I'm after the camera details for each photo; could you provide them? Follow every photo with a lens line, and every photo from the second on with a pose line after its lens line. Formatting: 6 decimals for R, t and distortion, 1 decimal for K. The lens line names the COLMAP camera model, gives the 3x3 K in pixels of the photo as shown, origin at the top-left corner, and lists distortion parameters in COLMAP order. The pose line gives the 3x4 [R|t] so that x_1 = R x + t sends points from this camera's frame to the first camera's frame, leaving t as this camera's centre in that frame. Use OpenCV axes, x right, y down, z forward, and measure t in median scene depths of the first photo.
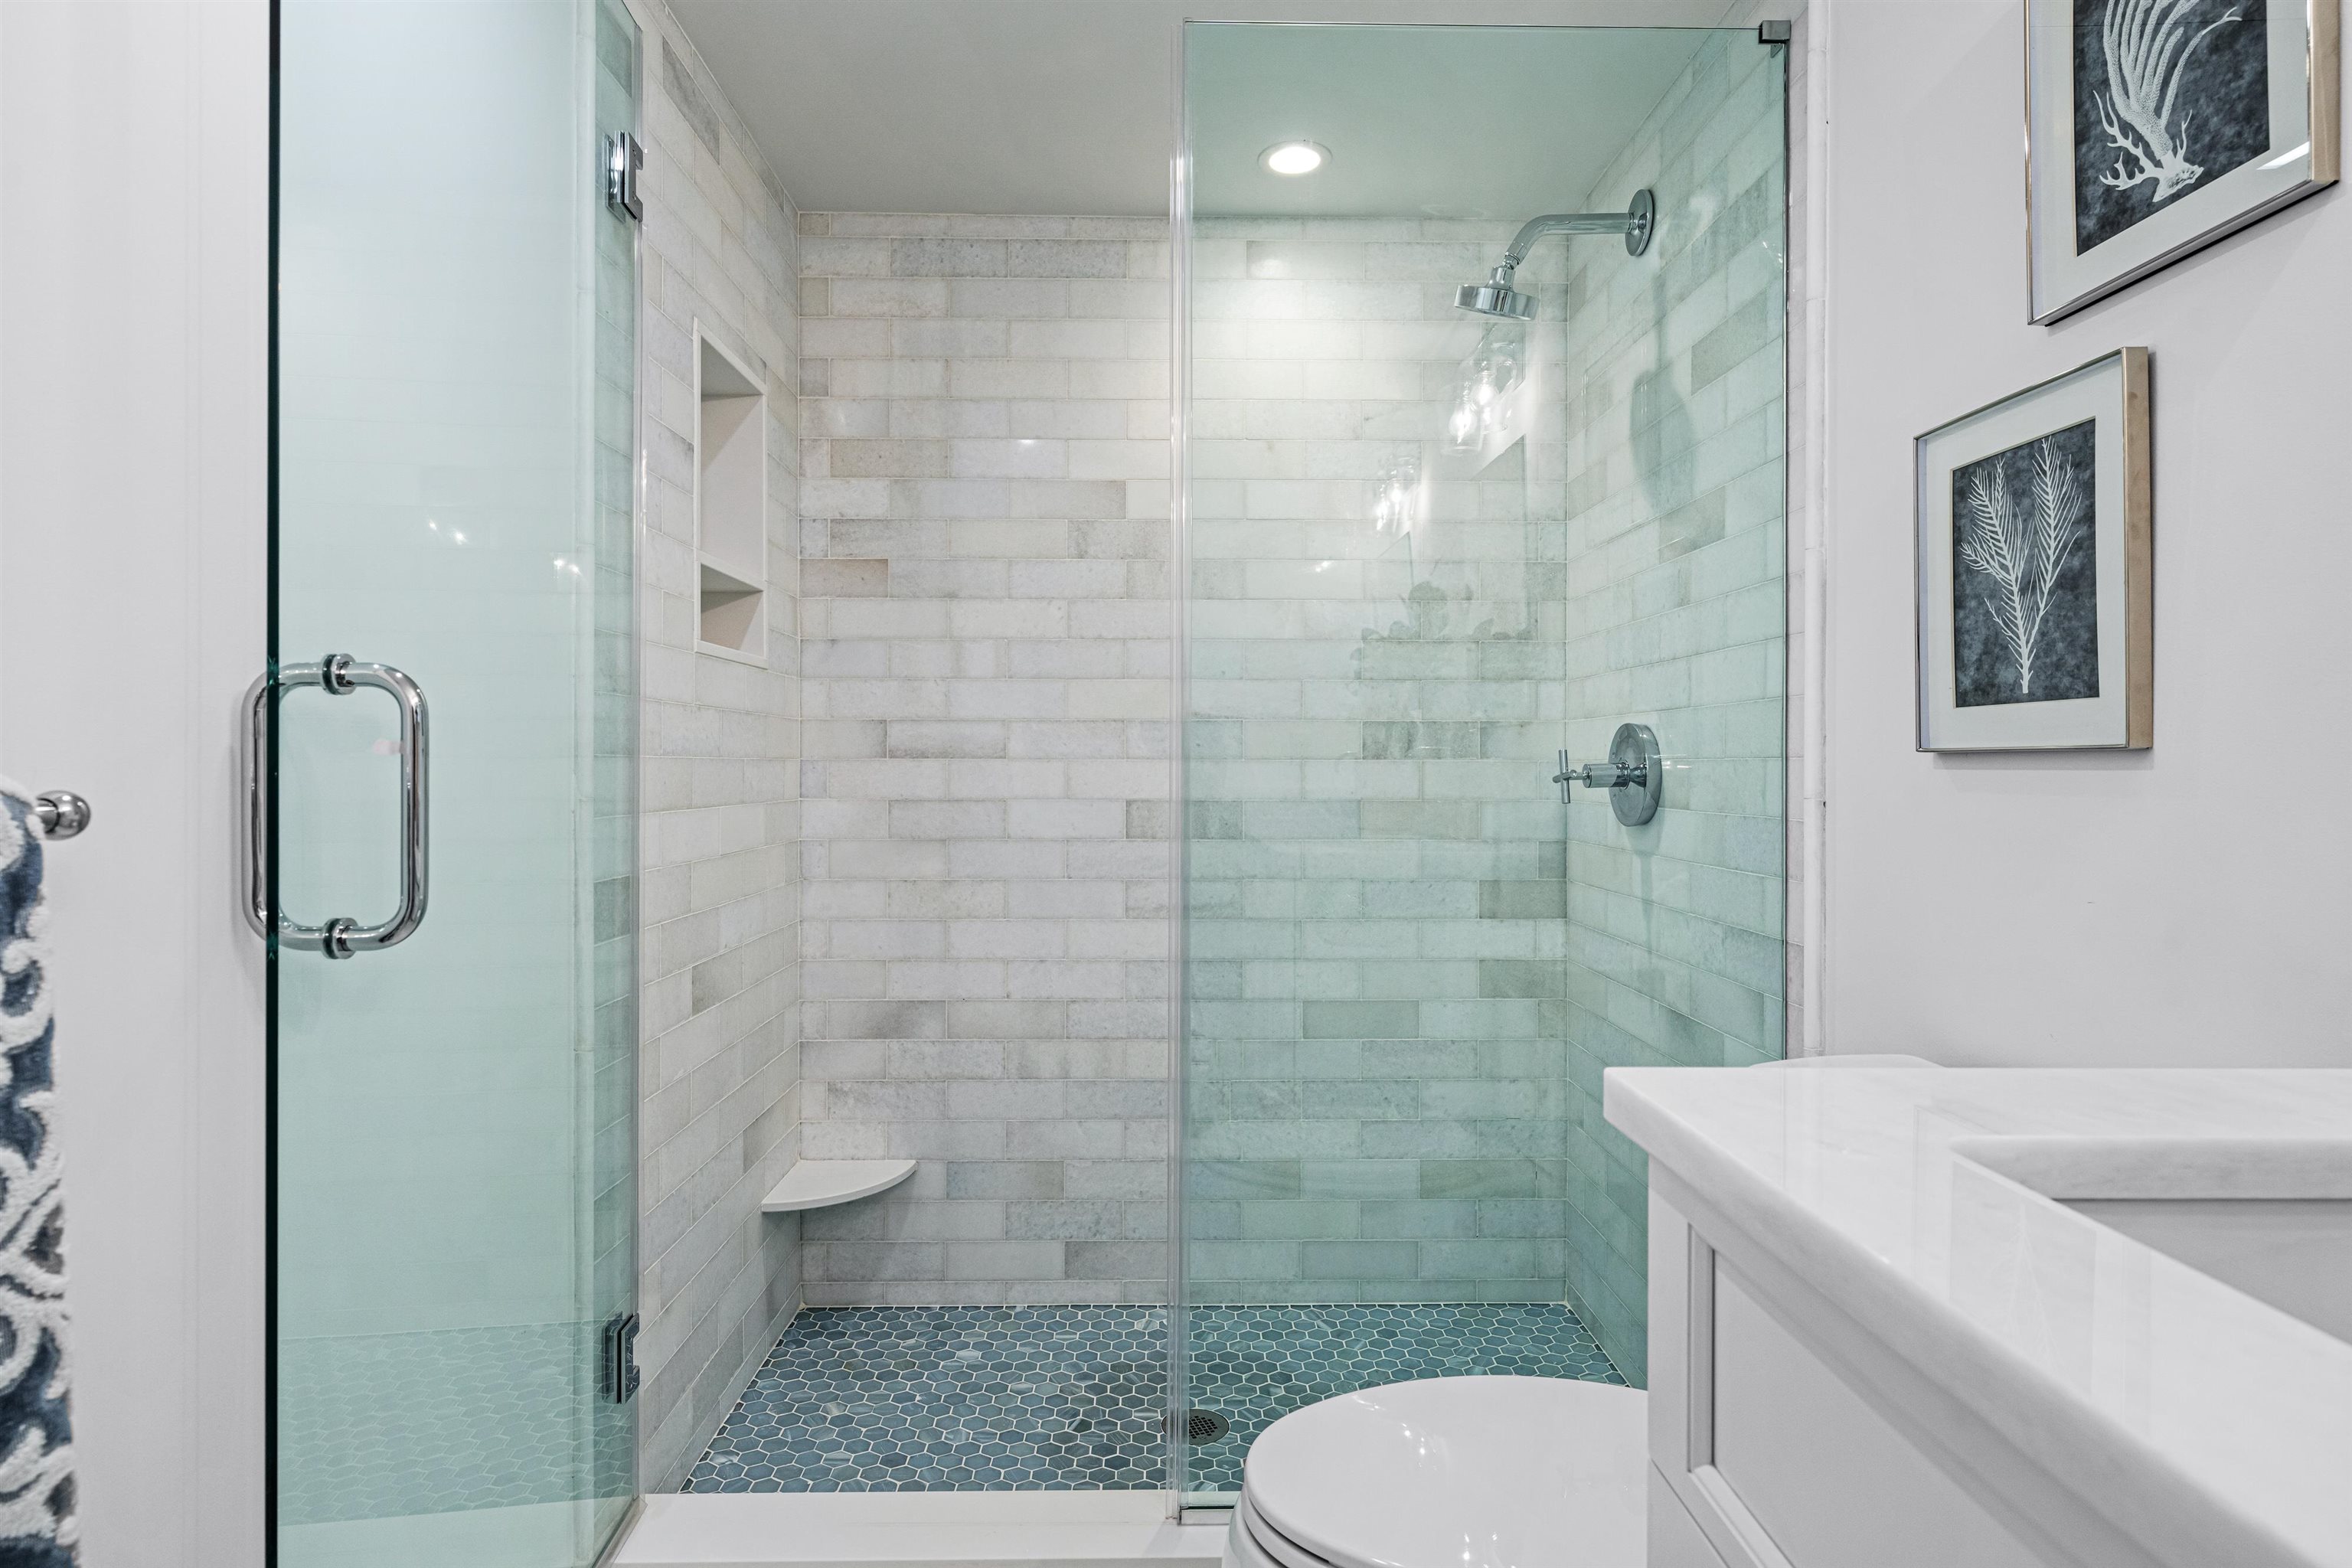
lens RADIAL K [[1249.0, 0, 1176.3], [0, 1249.0, 765.3], [0, 0, 1]] dist [0.003337, 0.000005]
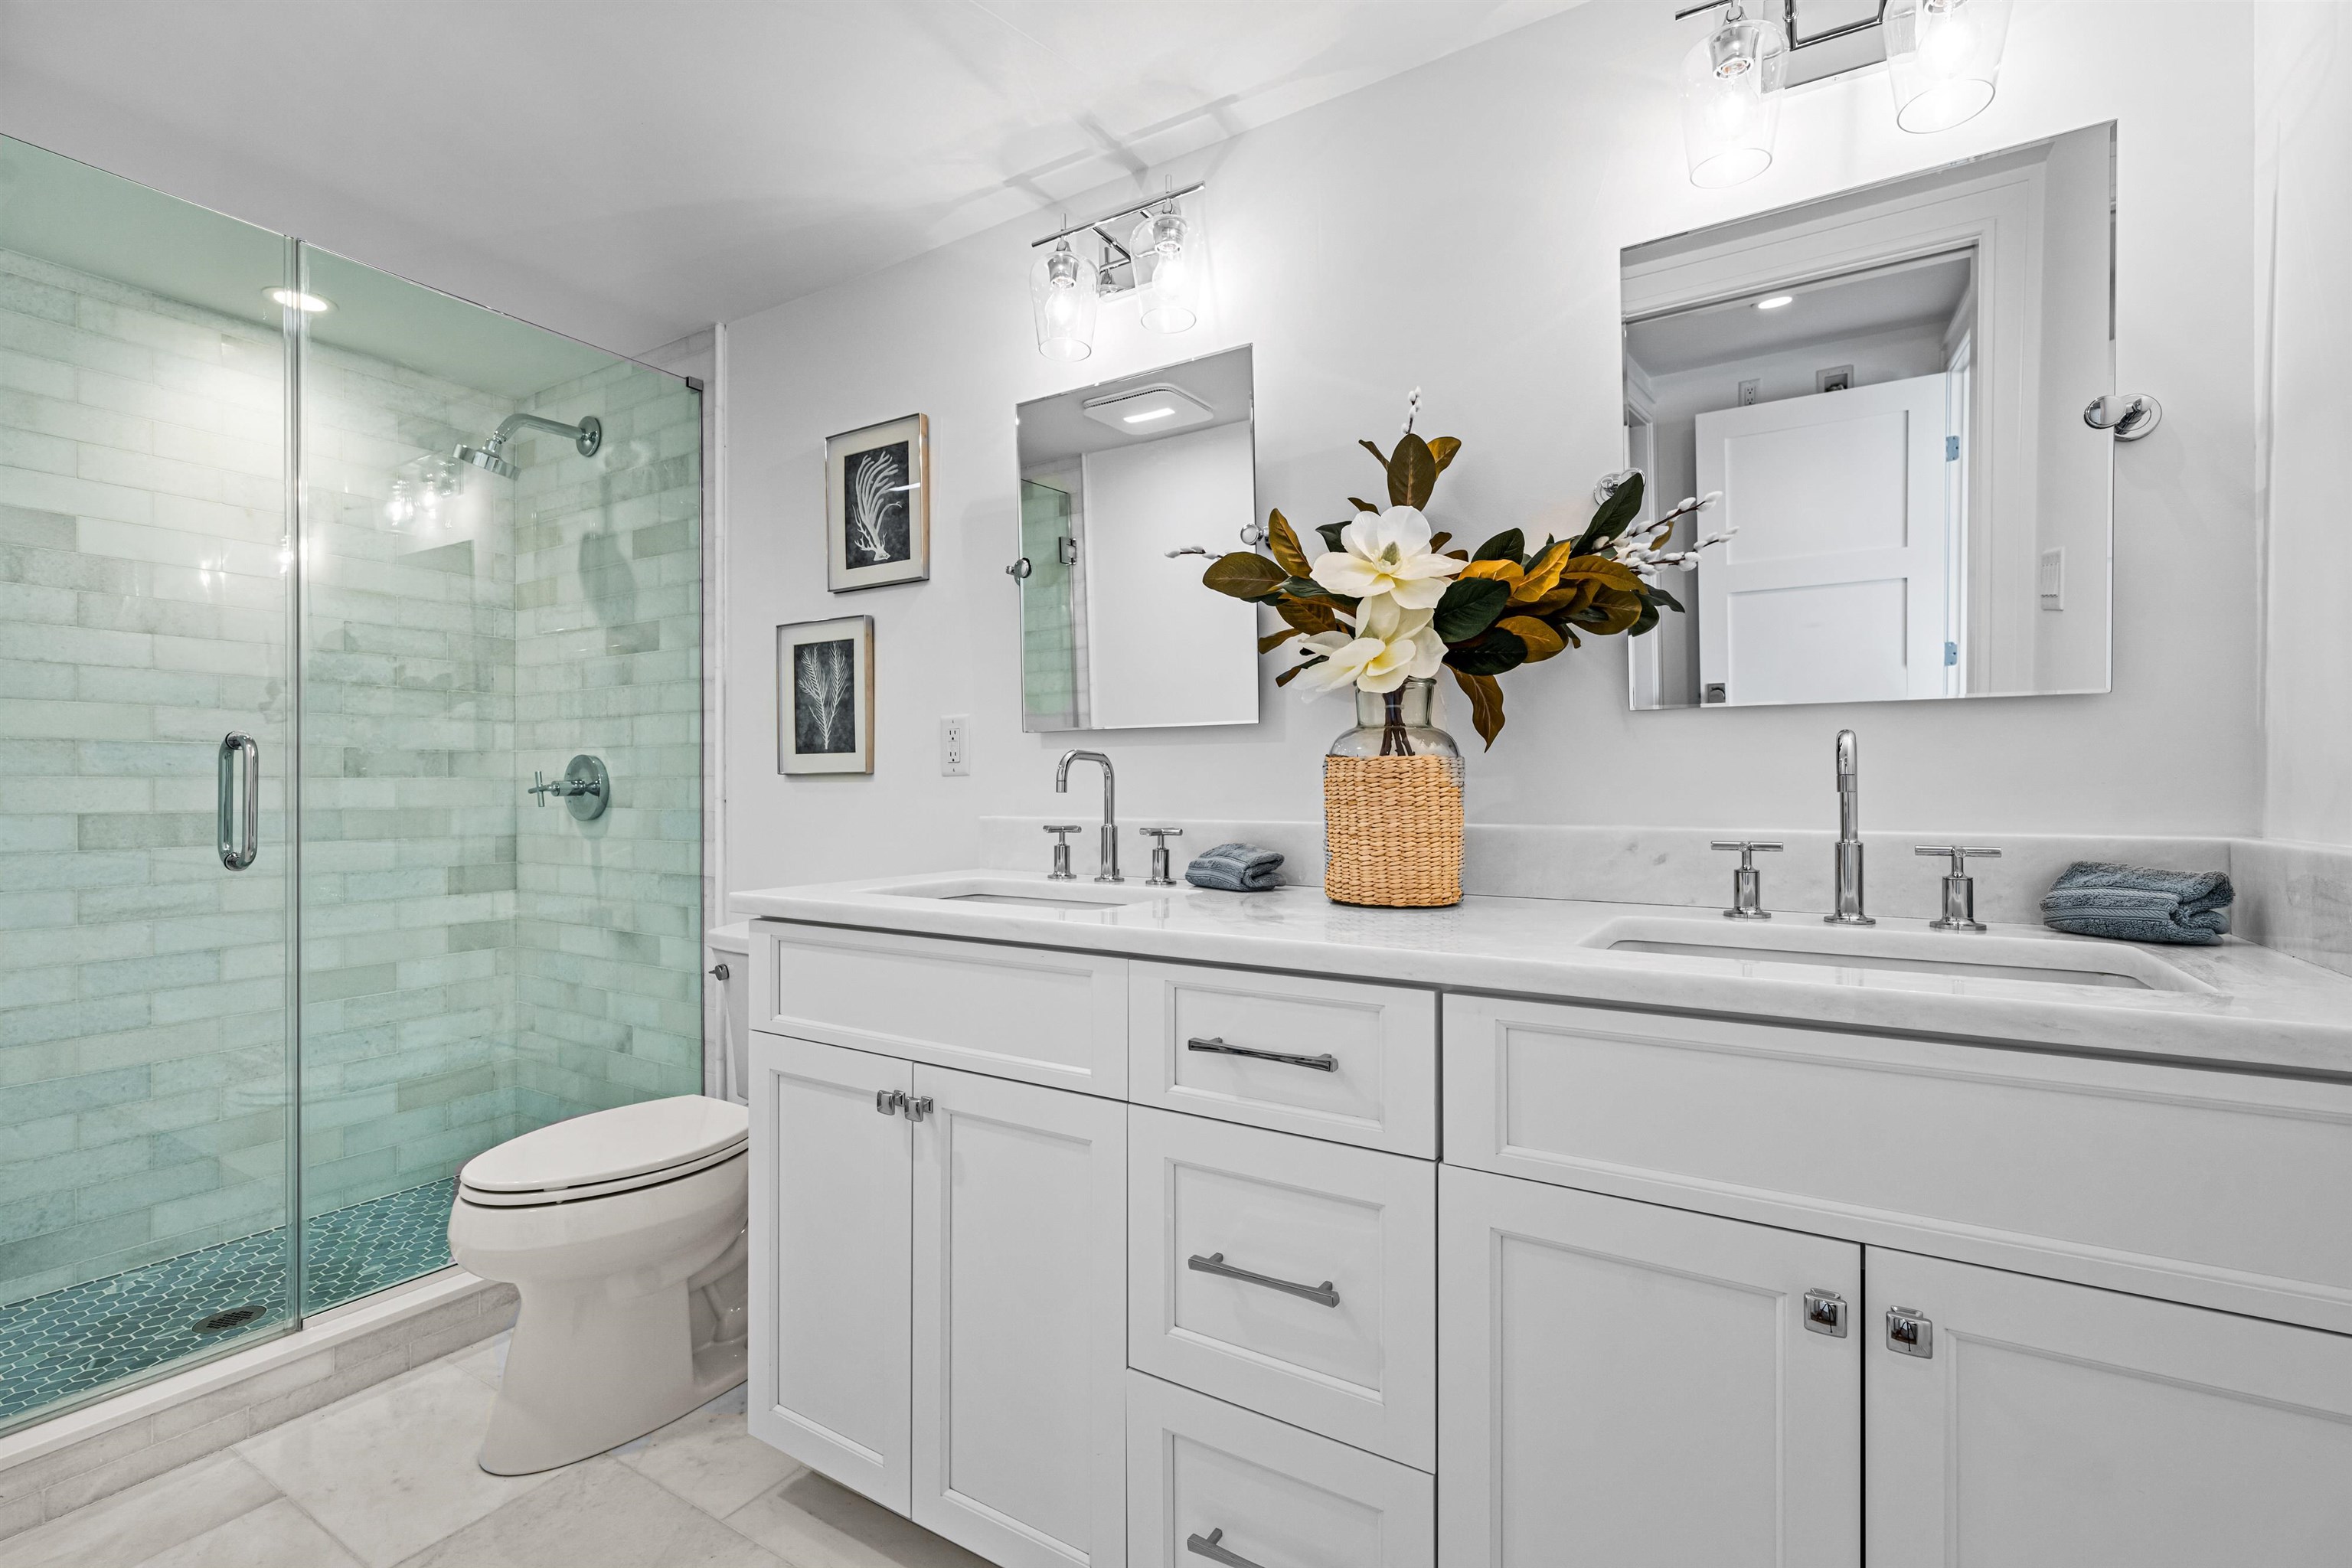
lens RADIAL K [[1052.7, 0, 1176.0], [0, 1052.7, 784.0], [0, 0, 1]] dist [-0.003107, -0.006163]
pose [[0.542724, -0.000072, 0.839911, -0.329831], [0.002335, 0.999996, -0.001423, 0.006172], [-0.839908, 0.002733, 0.542722, -0.327191]]
